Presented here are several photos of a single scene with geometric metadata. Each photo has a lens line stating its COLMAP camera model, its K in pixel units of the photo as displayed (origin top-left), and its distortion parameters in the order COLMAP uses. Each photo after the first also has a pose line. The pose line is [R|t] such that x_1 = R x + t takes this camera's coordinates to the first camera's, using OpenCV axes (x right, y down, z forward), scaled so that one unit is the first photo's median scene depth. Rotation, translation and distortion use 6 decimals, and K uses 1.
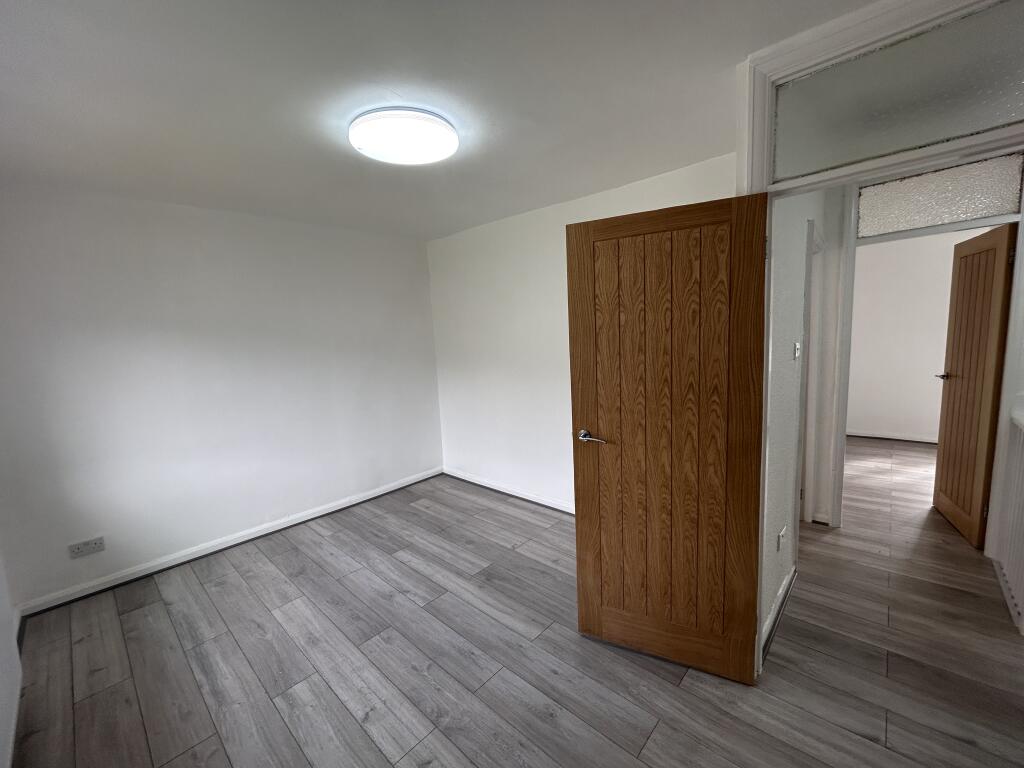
lens RADIAL K [[419.1, 0, 513.7], [0, 419.1, 385.4], [0, 0, 1]] dist [0.001119, 0.000263]
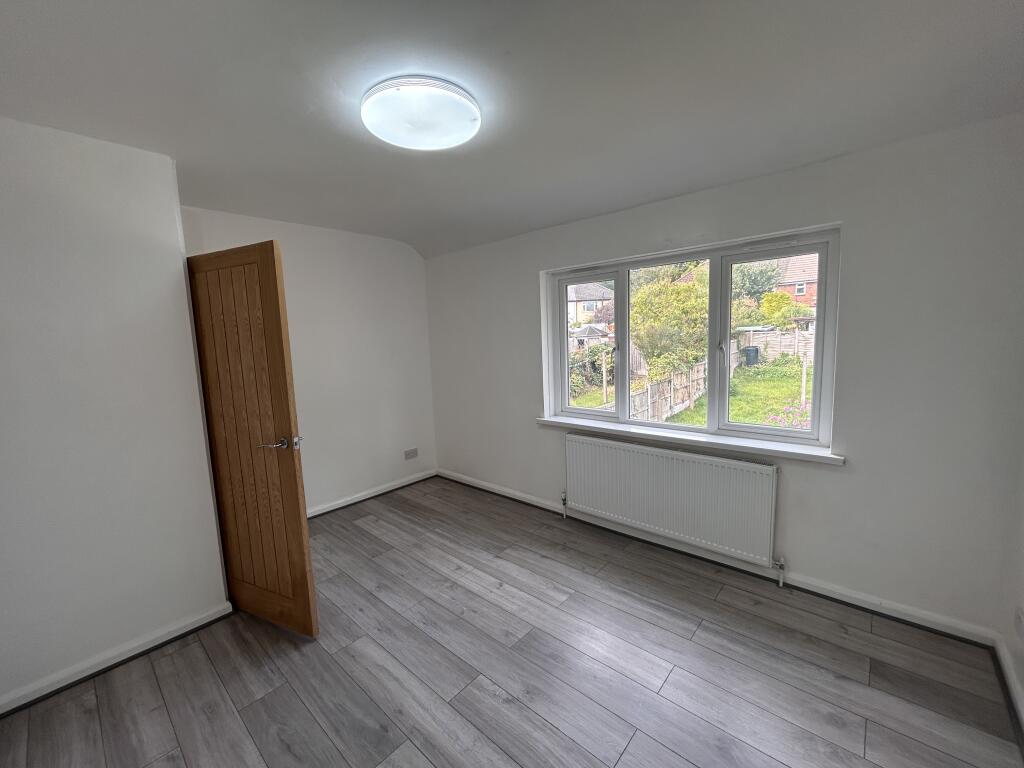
lens RADIAL K [[419.1, 0, 515.8], [0, 419.1, 383.9], [0, 0, 1]] dist [0.001119, 0.000263]
pose [[-0.996118, 0.087478, -0.009777, -0.374644], [0.082535, 0.966843, 0.241664, -0.216537], [0.030593, 0.239919, -0.970311, 1.889005]]
